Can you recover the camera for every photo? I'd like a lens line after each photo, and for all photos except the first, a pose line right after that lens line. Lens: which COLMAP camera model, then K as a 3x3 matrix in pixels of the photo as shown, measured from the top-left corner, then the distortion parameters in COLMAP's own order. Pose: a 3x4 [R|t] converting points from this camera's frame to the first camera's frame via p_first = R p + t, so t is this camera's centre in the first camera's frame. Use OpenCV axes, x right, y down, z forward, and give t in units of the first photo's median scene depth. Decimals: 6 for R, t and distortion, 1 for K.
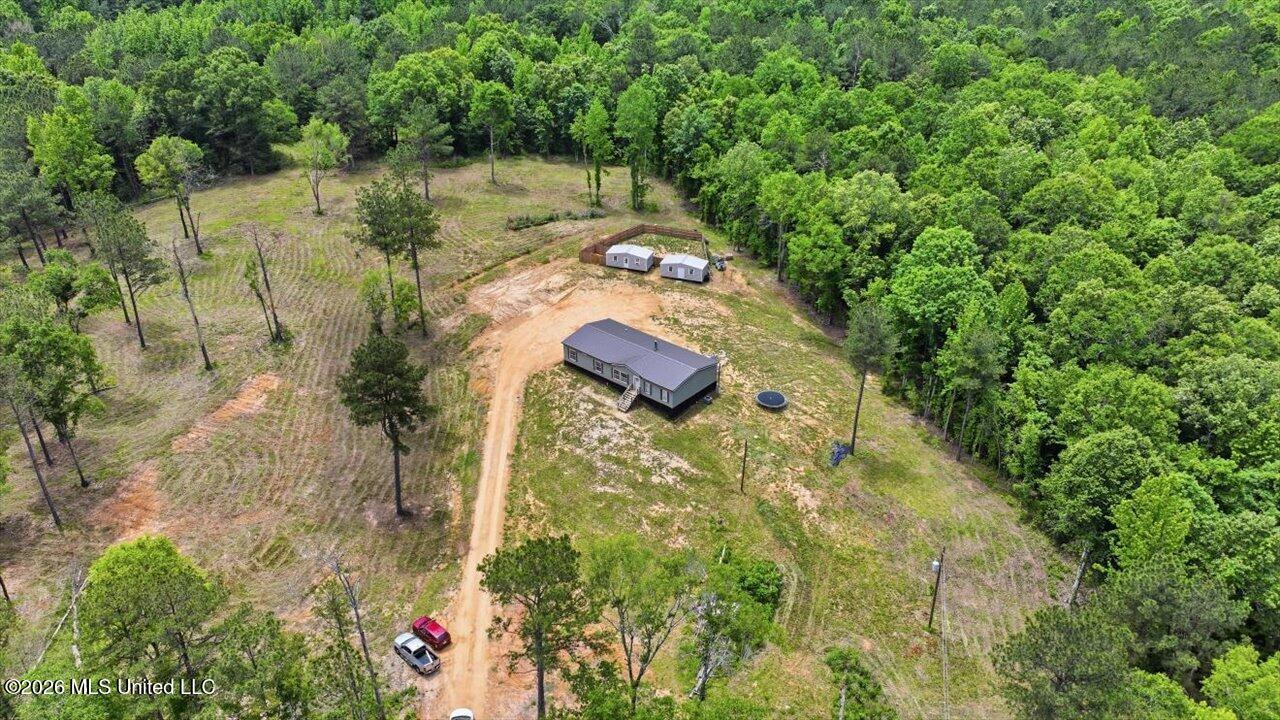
lens RADIAL K [[903.0, 0, 643.4], [0, 903.0, 354.6], [0, 0, 1]] dist [0.001926, 0.013426]
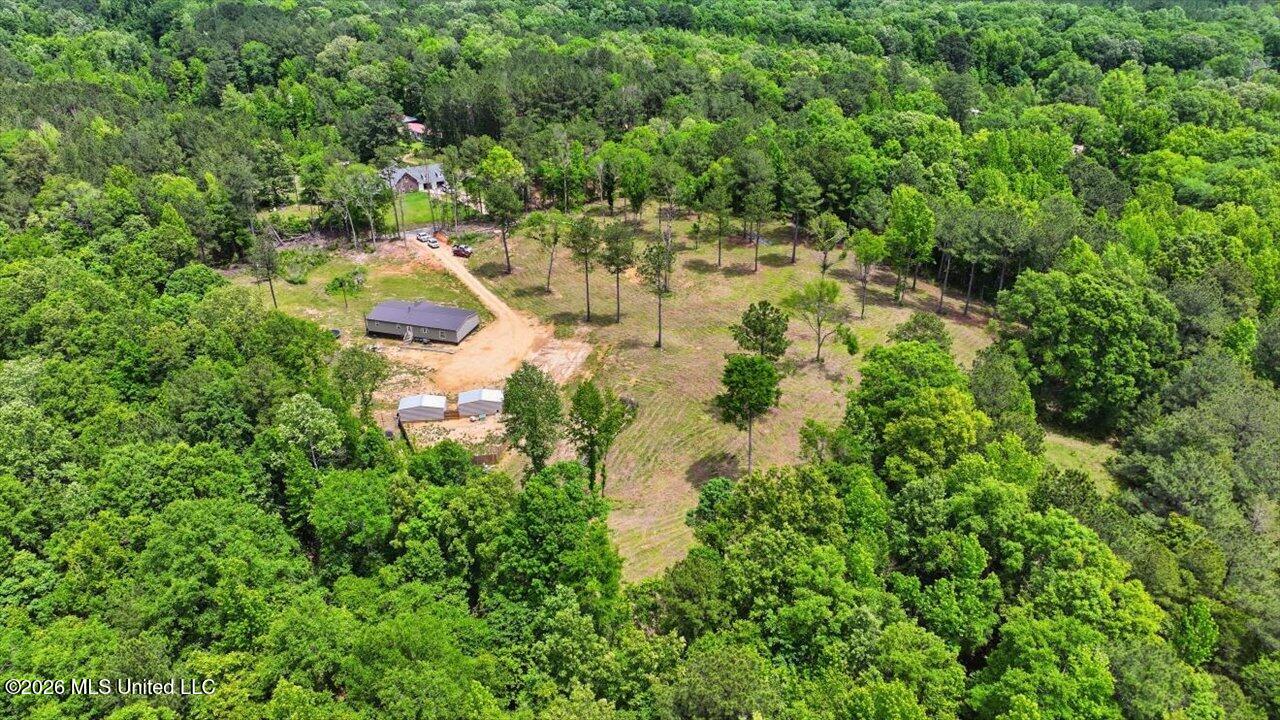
lens RADIAL K [[903.0, 0, 643.4], [0, 903.0, 354.6], [0, 0, 1]] dist [0.001926, 0.013426]
pose [[-0.907757, 0.185551, -0.376229, 0.233123], [-0.205208, 0.585812, 0.784037, -1.188345], [0.365879, 0.788920, -0.493698, 1.896439]]
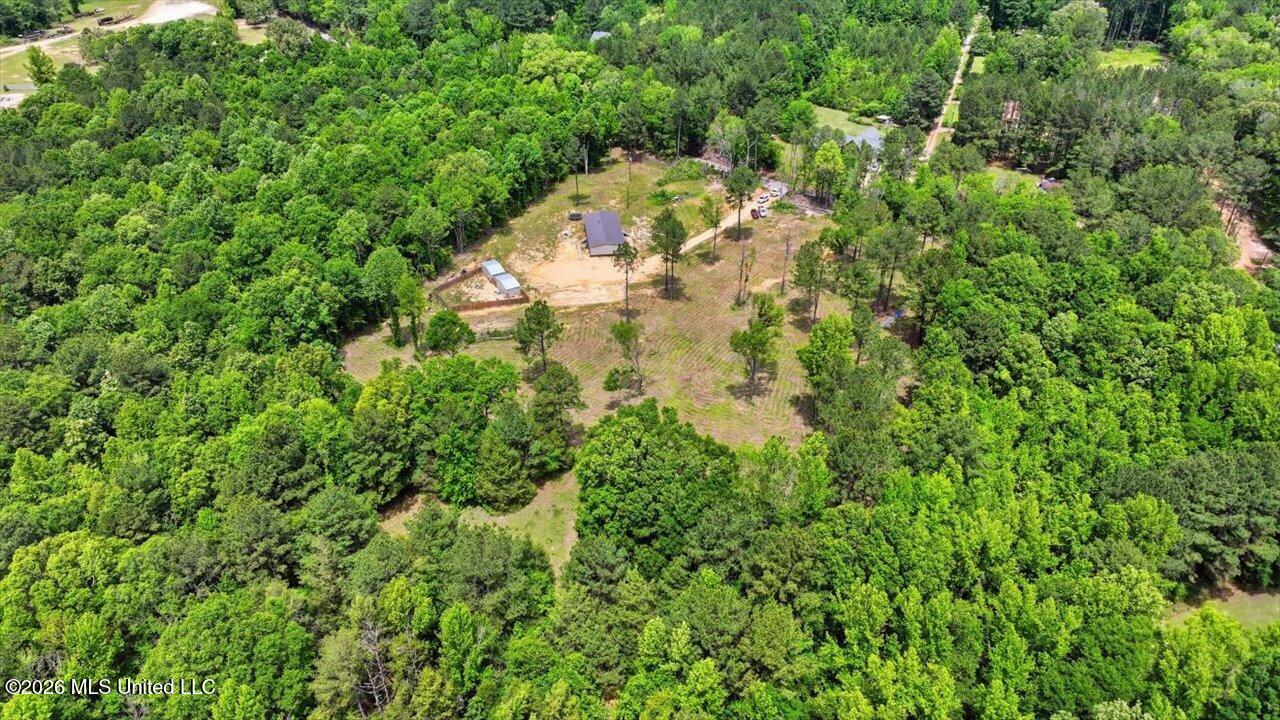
lens RADIAL K [[903.0, 0, 643.4], [0, 903.0, 354.6], [0, 0, 1]] dist [0.001926, 0.013426]
pose [[-0.752025, -0.369656, 0.545723, -1.280589], [0.313595, 0.527575, 0.789508, -1.424360], [-0.579756, 0.764865, -0.280827, 1.722331]]
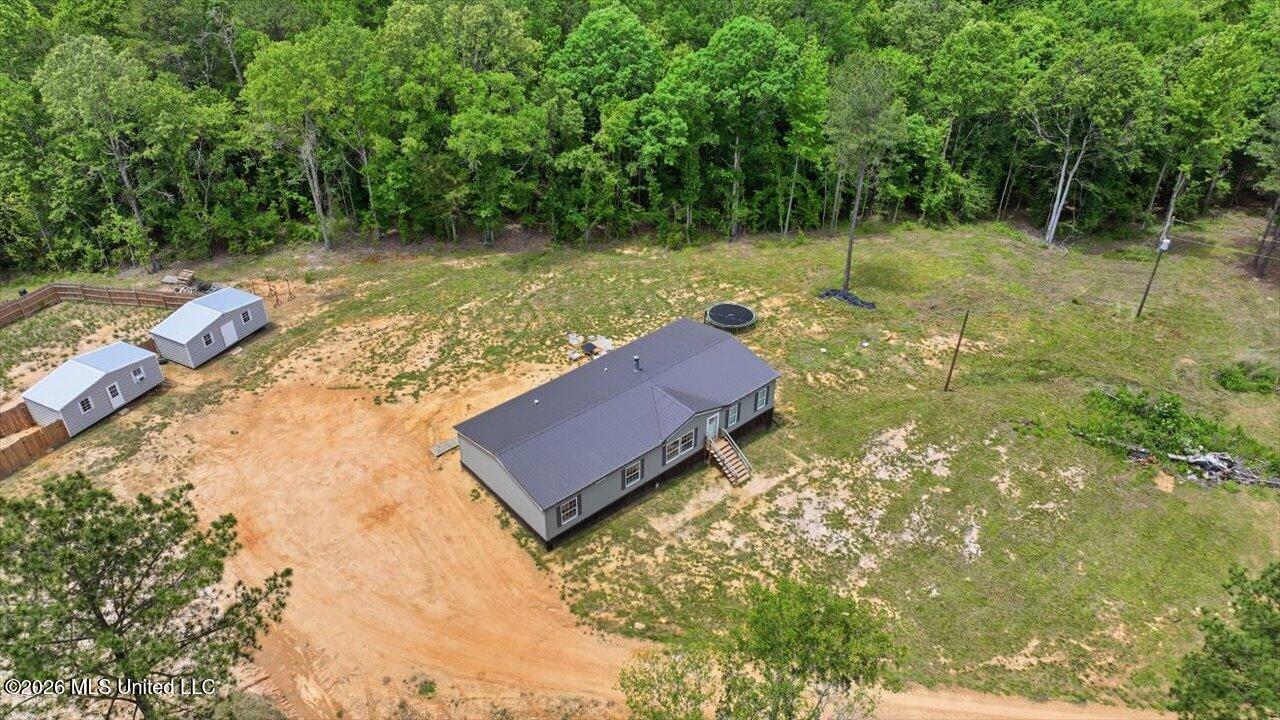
lens RADIAL K [[903.0, 0, 643.4], [0, 903.0, 354.6], [0, 0, 1]] dist [0.001926, 0.013426]
pose [[0.139638, -0.560089, 0.816579, -0.381888], [0.472553, 0.762386, 0.442110, -0.228185], [-0.870169, 0.324142, 0.371130, 0.795273]]
